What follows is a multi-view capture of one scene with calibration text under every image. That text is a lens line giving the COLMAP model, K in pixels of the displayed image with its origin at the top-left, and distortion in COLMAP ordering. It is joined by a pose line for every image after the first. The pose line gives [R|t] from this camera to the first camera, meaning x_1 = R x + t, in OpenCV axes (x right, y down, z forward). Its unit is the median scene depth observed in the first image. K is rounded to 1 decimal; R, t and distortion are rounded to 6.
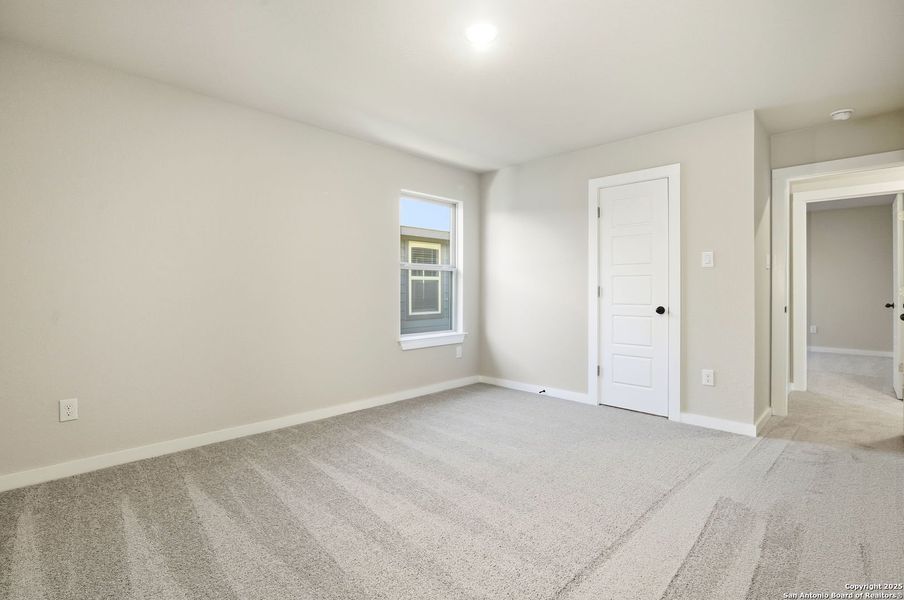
lens RADIAL K [[420.8, 0, 452.0], [0, 420.8, 300.0], [0, 0, 1]] dist [-0.016815, -0.000024]
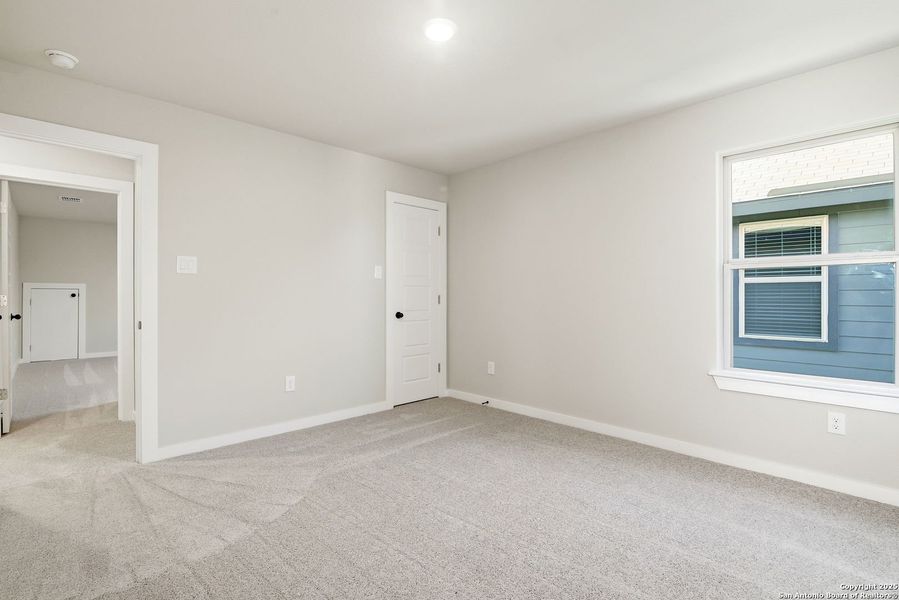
lens RADIAL K [[418.5, 0, 449.5], [0, 418.5, 300.0], [0, 0, 1]] dist [-0.016815, -0.000024]
pose [[-0.013432, -0.001249, -0.999909, 0.535723], [-0.029740, 0.999557, -0.000849, -0.009110], [0.999467, 0.029726, -0.013463, 0.548903]]
